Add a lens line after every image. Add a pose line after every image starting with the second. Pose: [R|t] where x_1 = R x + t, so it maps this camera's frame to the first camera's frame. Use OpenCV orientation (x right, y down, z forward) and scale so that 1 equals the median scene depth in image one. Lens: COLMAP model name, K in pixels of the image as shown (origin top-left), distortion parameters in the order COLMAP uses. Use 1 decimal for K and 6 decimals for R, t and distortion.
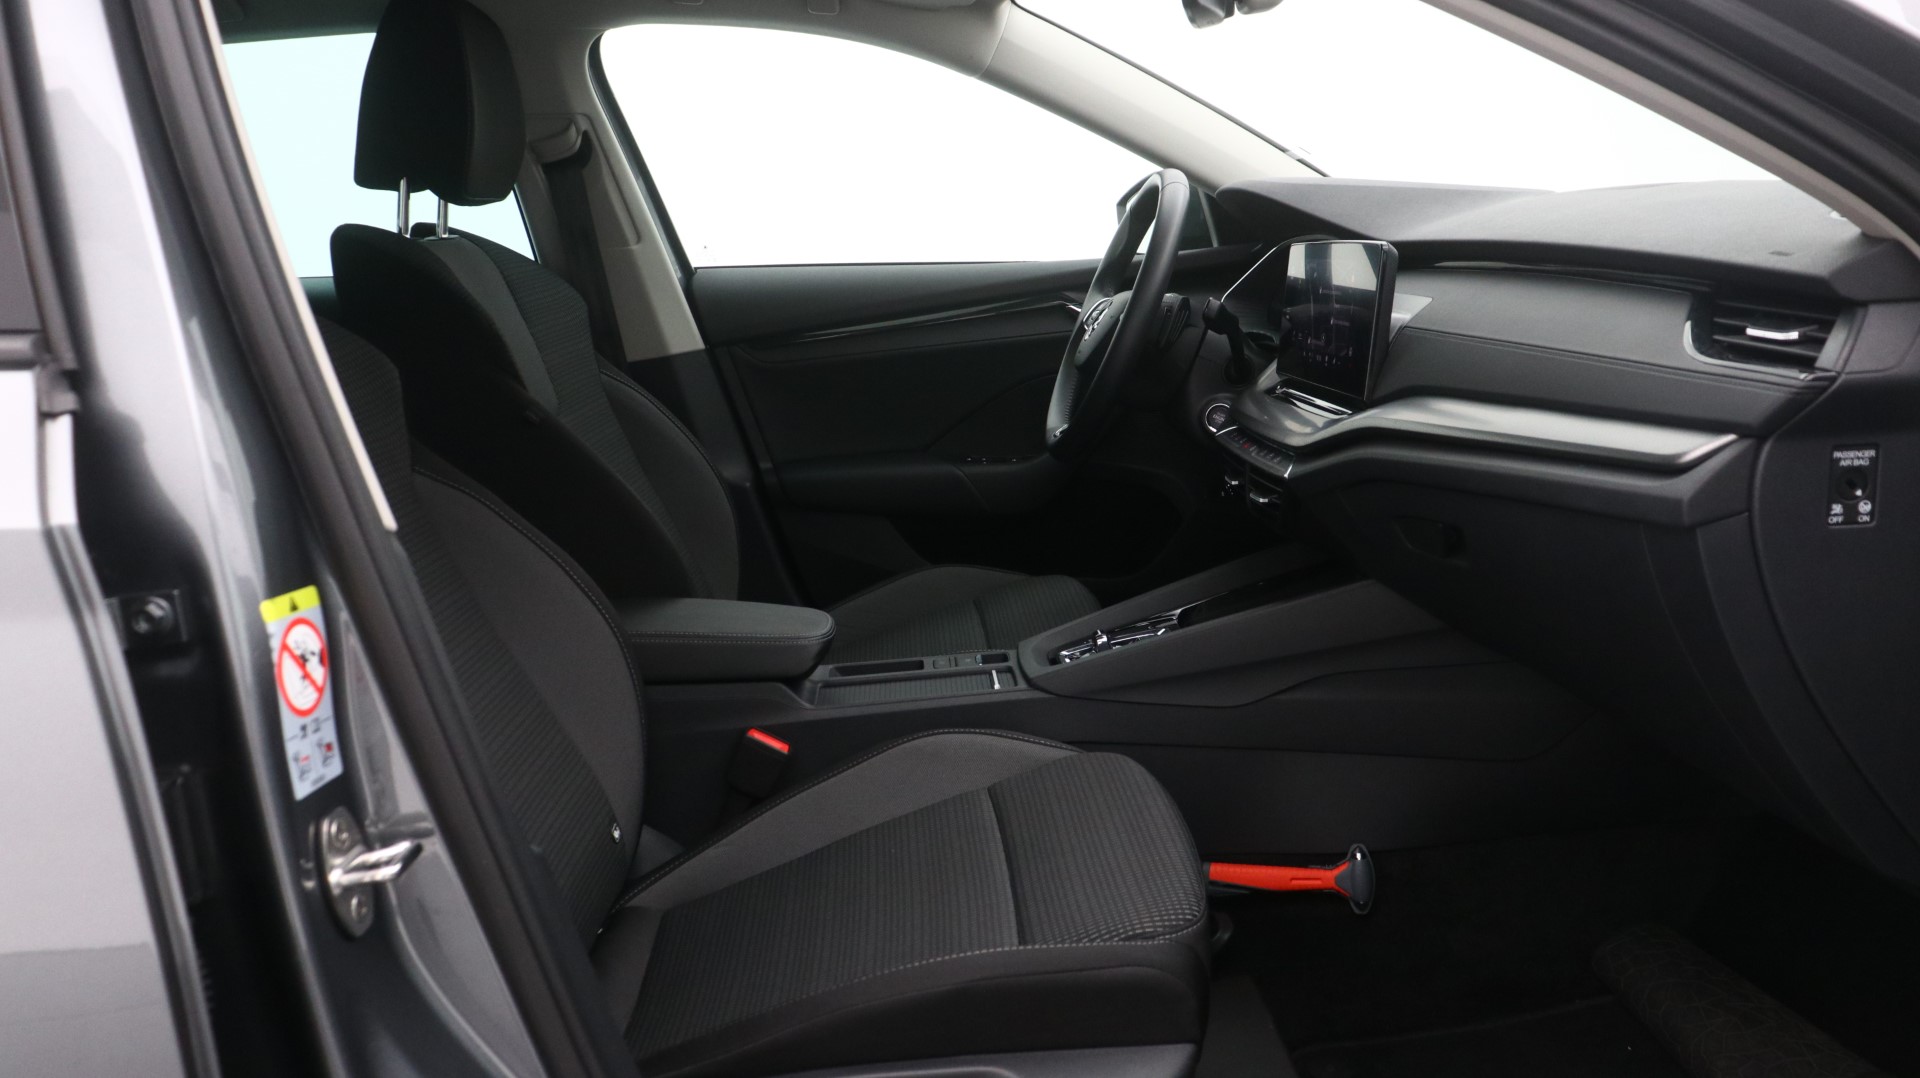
lens RADIAL K [[1586.5, 0, 960.0], [0, 1586.5, 539.0], [0, 0, 1]] dist [0.008207, 0.472267]
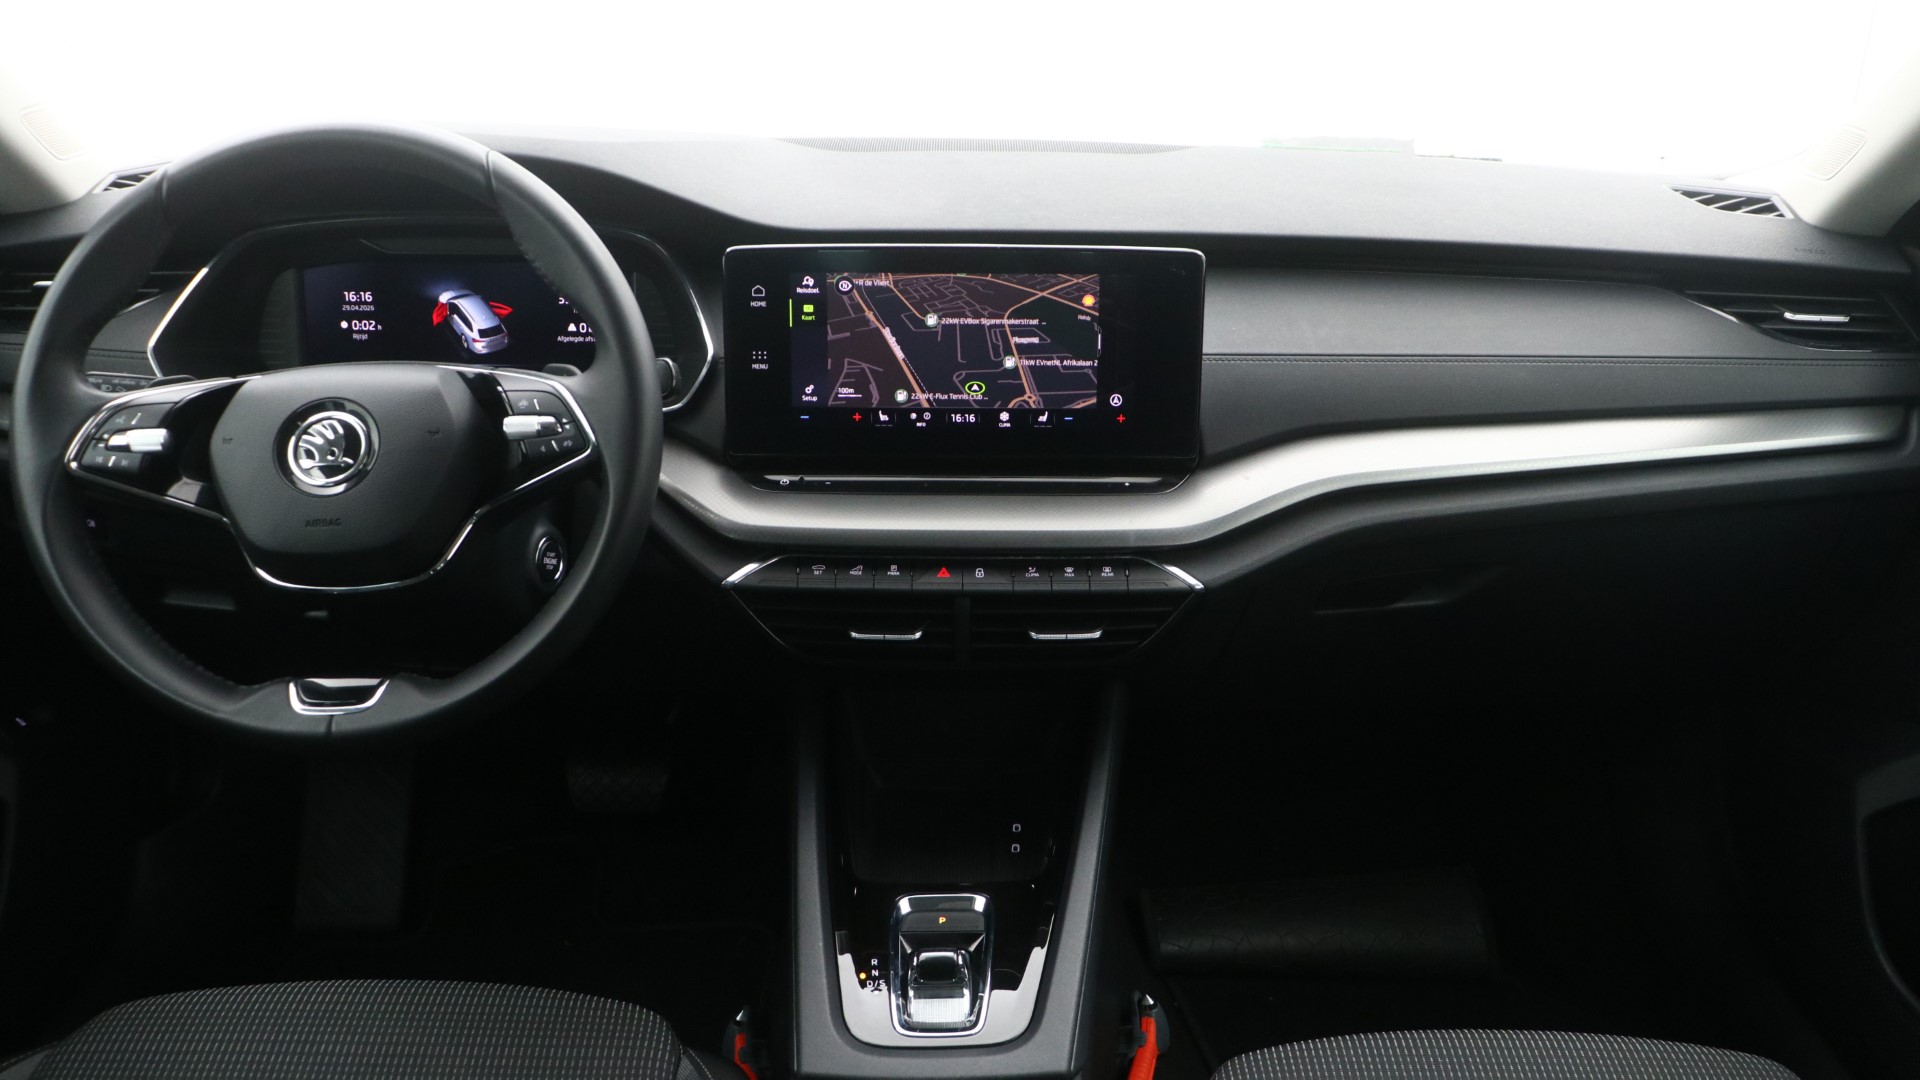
lens RADIAL K [[1528.3, 0, 965.7], [0, 1528.3, 579.2], [0, 0, 1]] dist [0.030399, 0.001246]
pose [[0.040607, -0.328226, 0.943726, -0.493981], [0.176372, 0.932029, 0.316569, -0.303867], [-0.983486, 0.153591, 0.095737, 1.116842]]
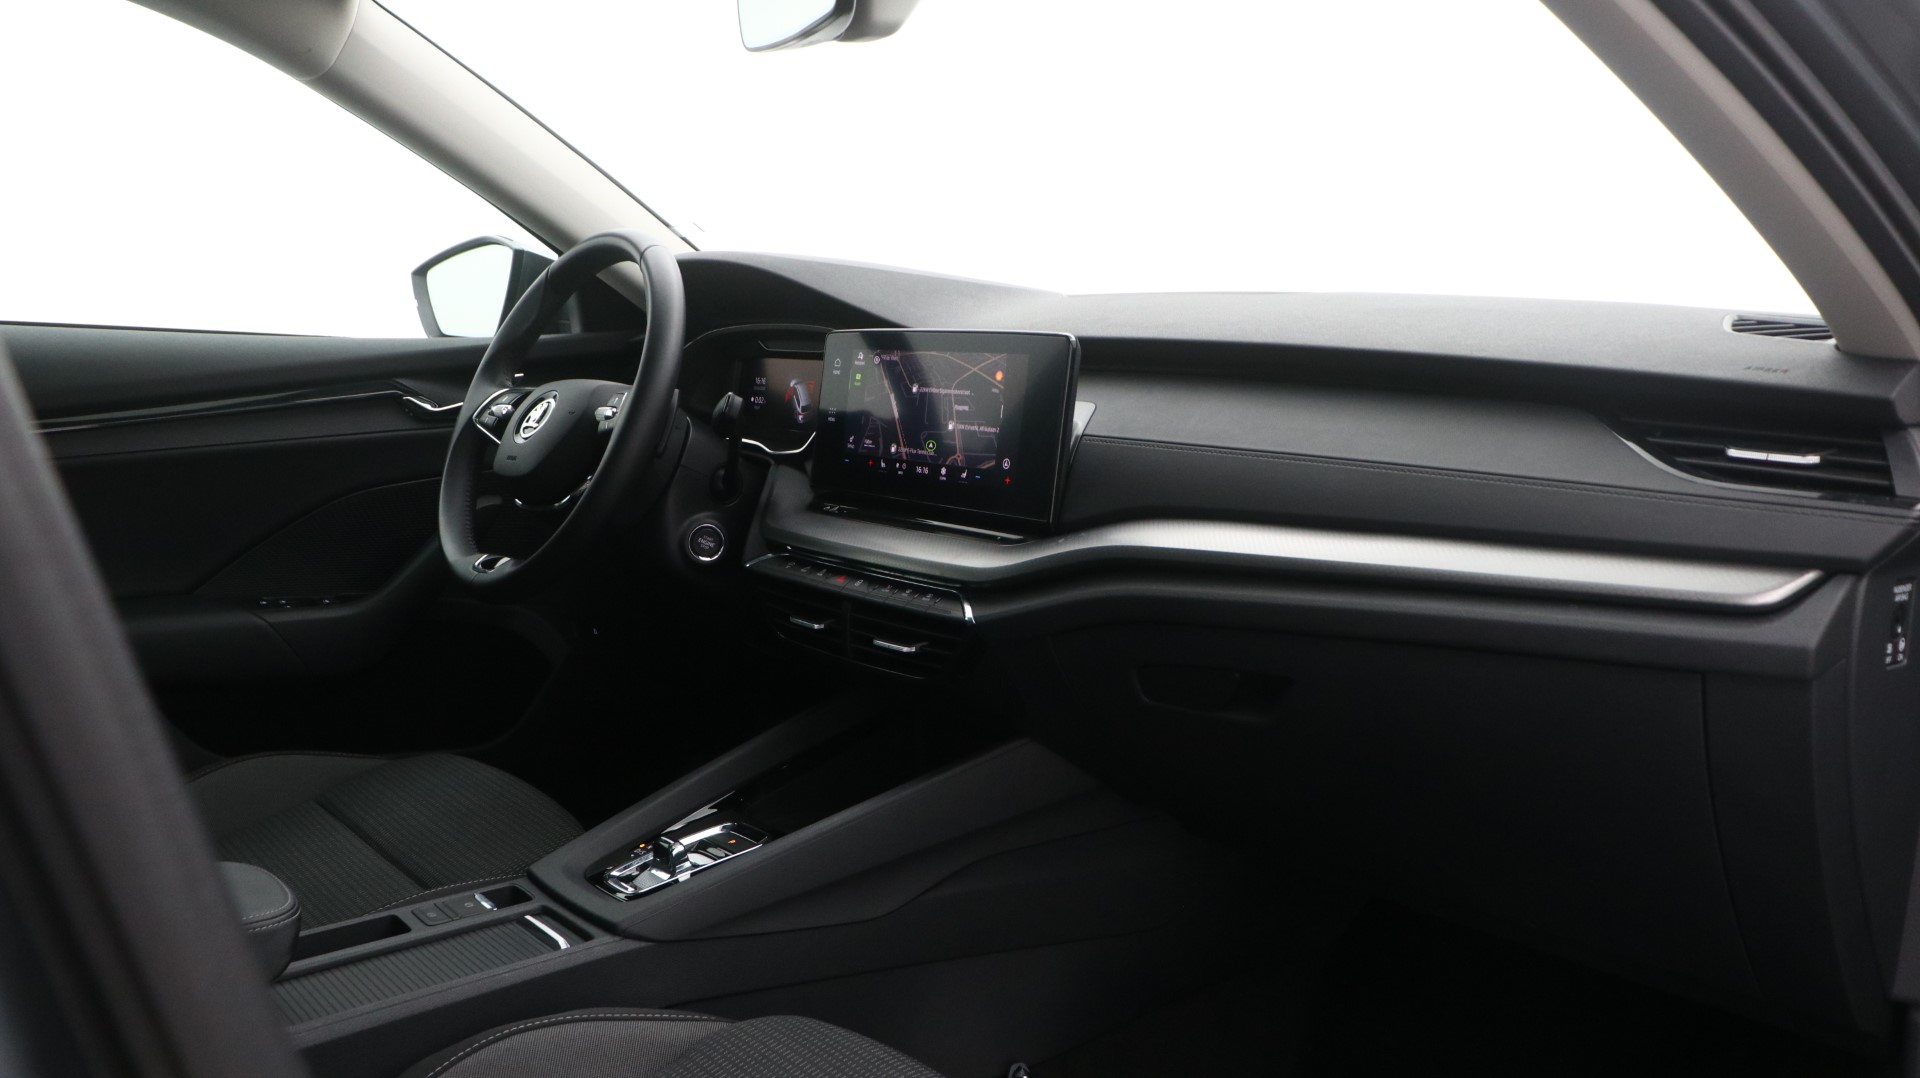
lens RADIAL K [[1528.3, 0, 965.7], [0, 1528.3, 578.2], [0, 0, 1]] dist [0.030399, 0.001246]
pose [[0.803021, -0.043232, 0.594380, -0.269728], [0.064434, 0.997817, -0.014476, -0.053383], [-0.592457, 0.049923, 0.804054, 0.417744]]
